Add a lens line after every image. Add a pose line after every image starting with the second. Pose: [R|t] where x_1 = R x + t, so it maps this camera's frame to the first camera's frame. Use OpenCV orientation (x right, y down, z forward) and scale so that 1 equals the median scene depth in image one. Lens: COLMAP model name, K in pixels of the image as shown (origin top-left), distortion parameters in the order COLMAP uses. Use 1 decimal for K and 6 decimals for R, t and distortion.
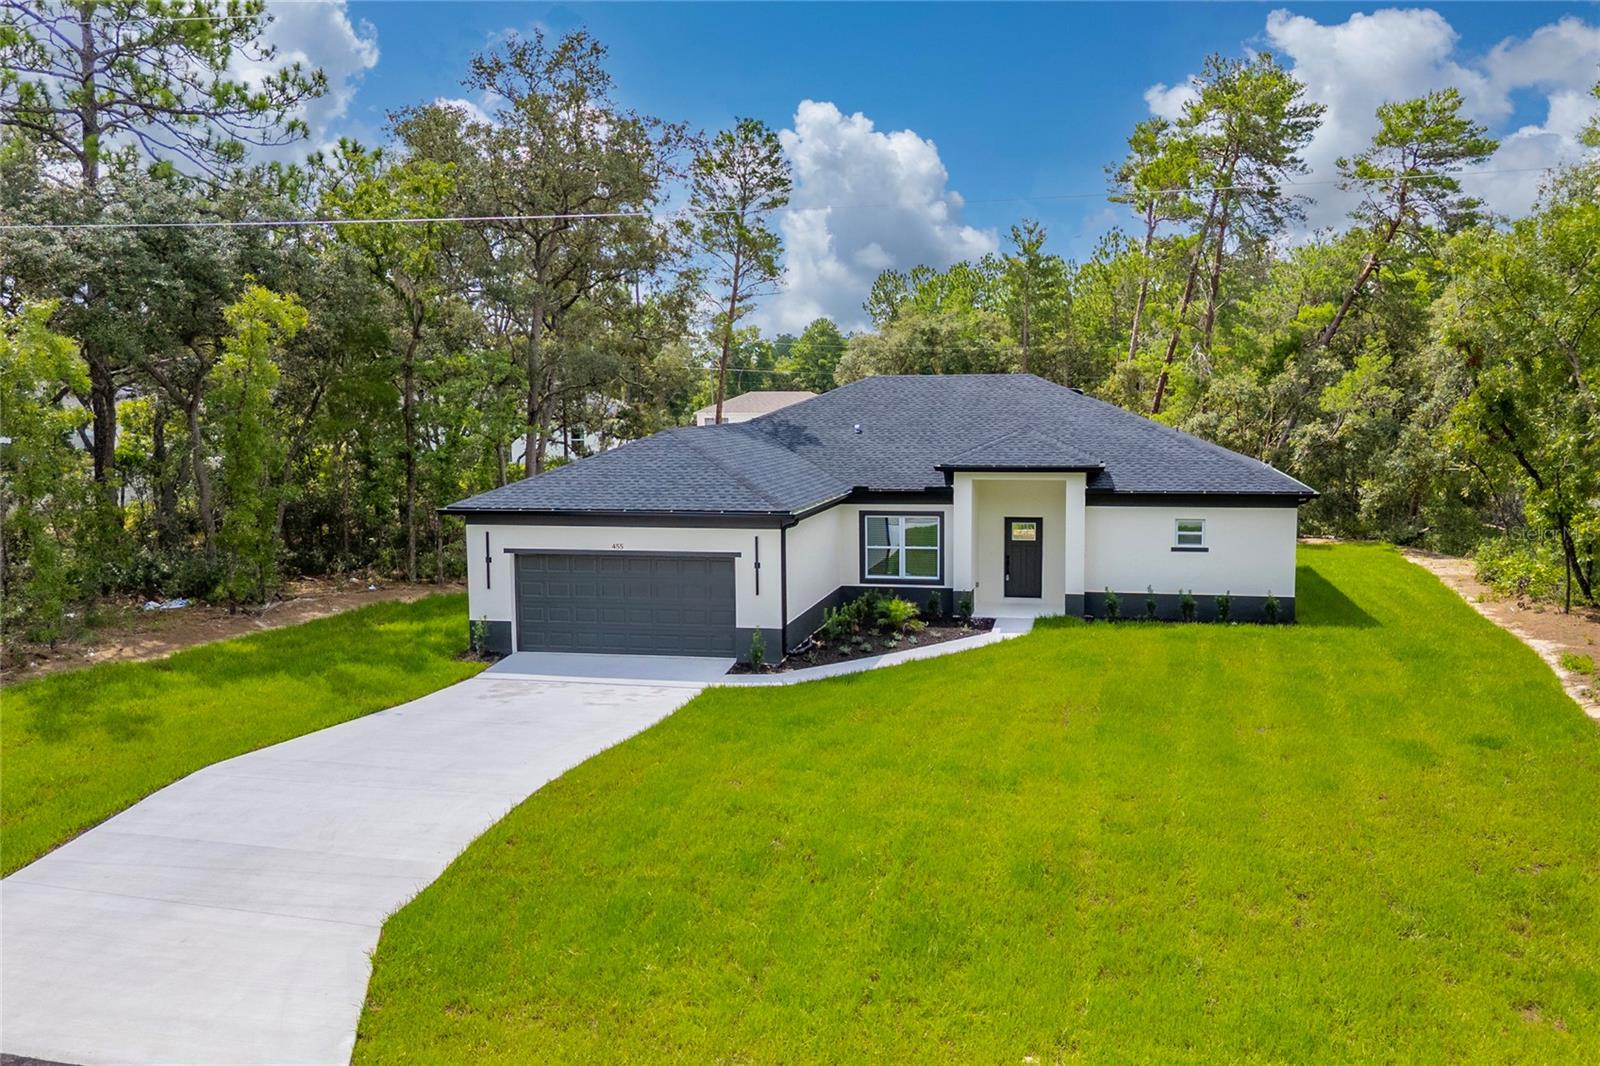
lens RADIAL K [[1409.2, 0, 801.4], [0, 1409.2, 492.7], [0, 0, 1]] dist [0.114015, -0.163194]
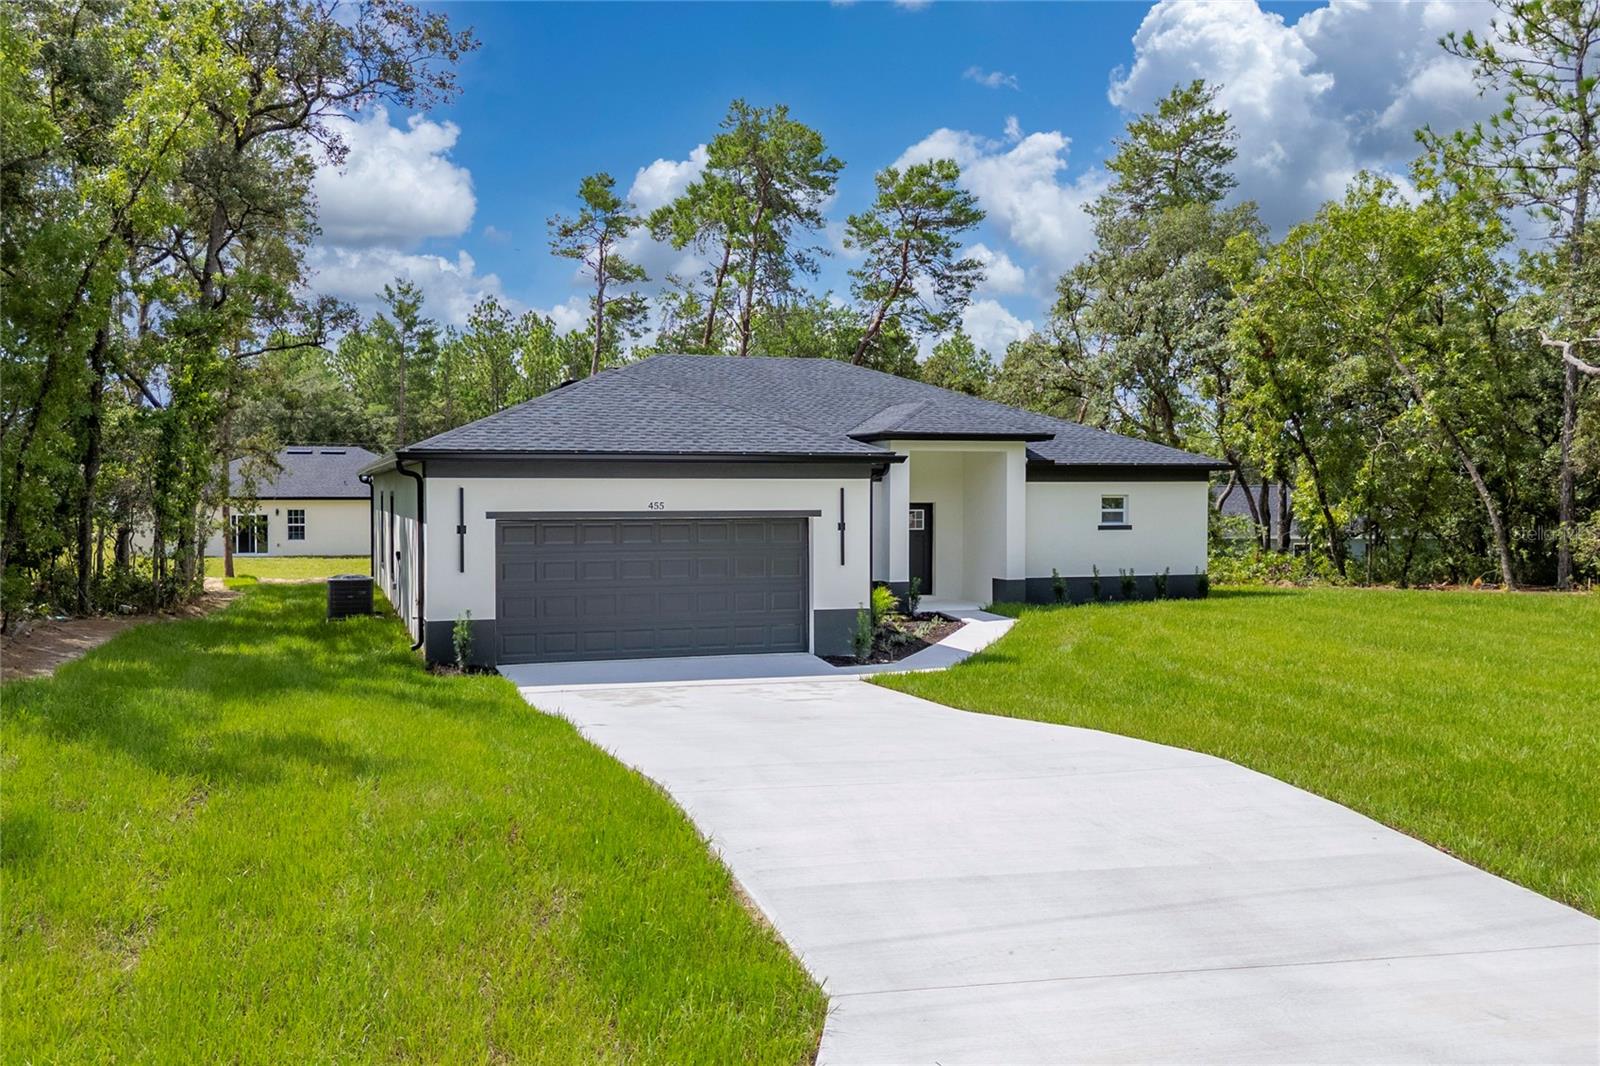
lens RADIAL K [[1409.2, 0, 801.4], [0, 1409.2, 492.7], [0, 0, 1]] dist [0.114015, -0.163194]
pose [[0.861347, 0.003562, 0.508005, -0.423718], [0.033545, 0.997394, -0.063872, 0.078496], [-0.506908, 0.072057, 0.858983, 0.338122]]
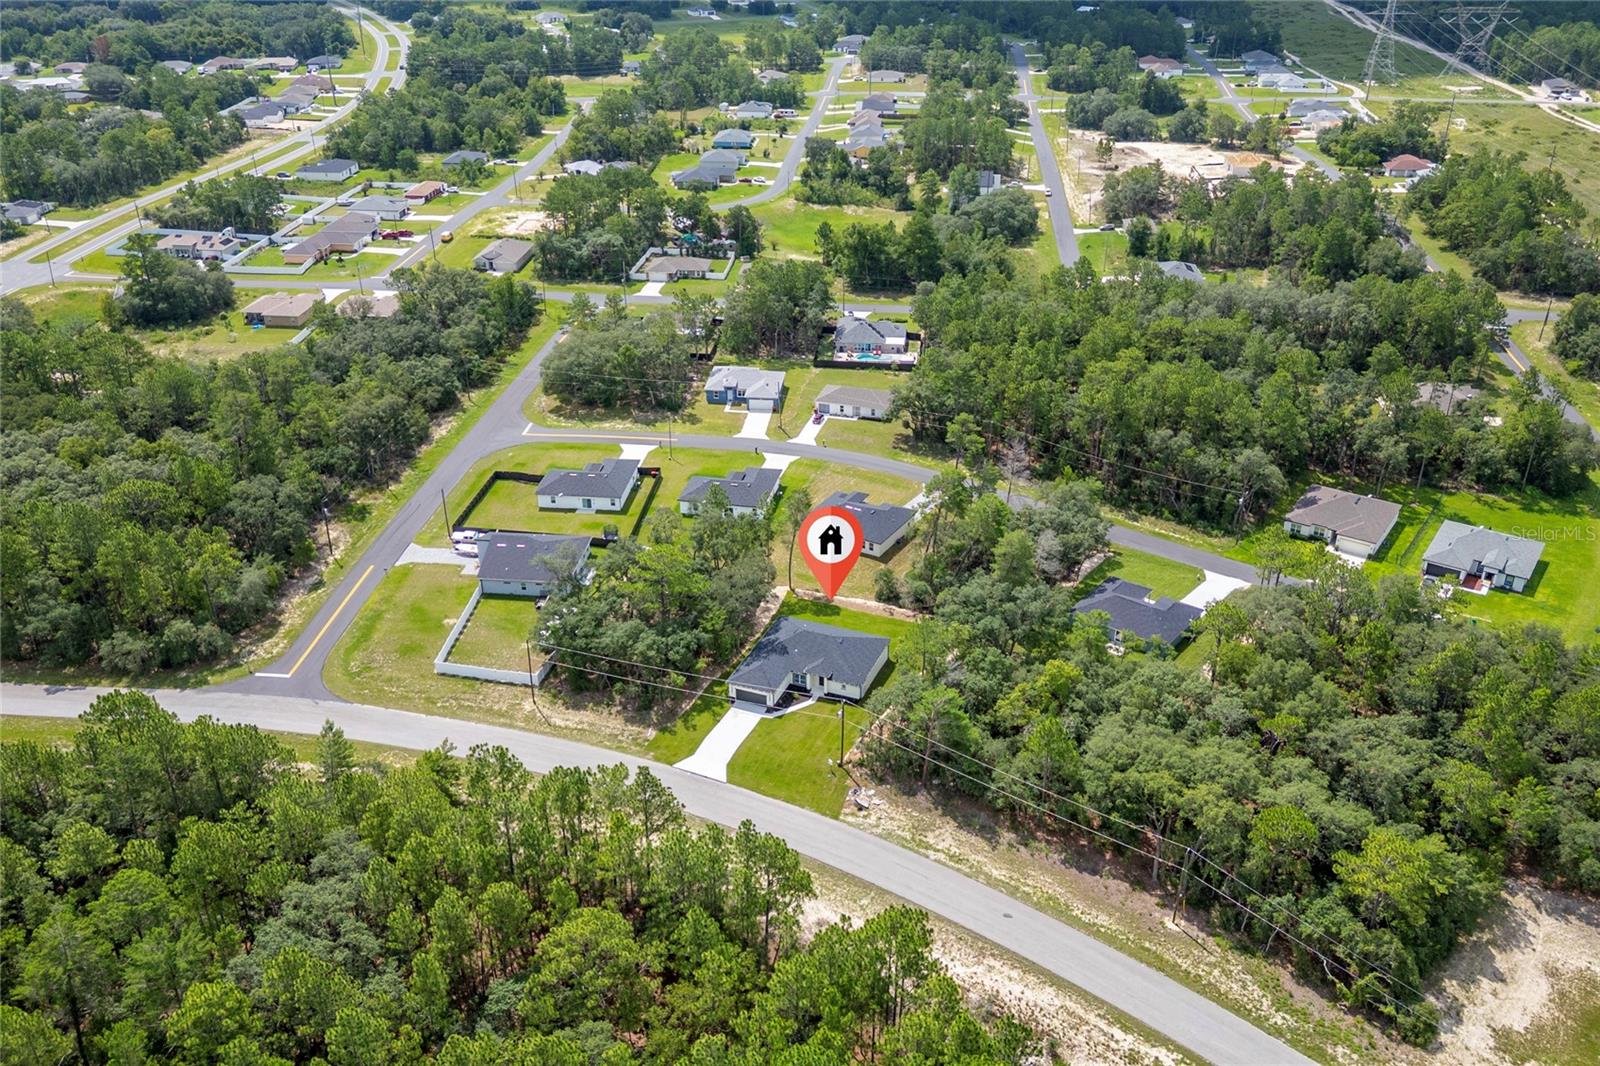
lens RADIAL K [[1339.4, 0, 800.0], [0, 1339.4, 533.0], [0, 0, 1]] dist [0.161896, -0.309916]
pose [[0.983337, 0.084107, -0.161163, 1.062587], [-0.023302, 0.937540, 0.347097, -2.875969], [0.180290, -0.337558, 0.923878, -4.592788]]
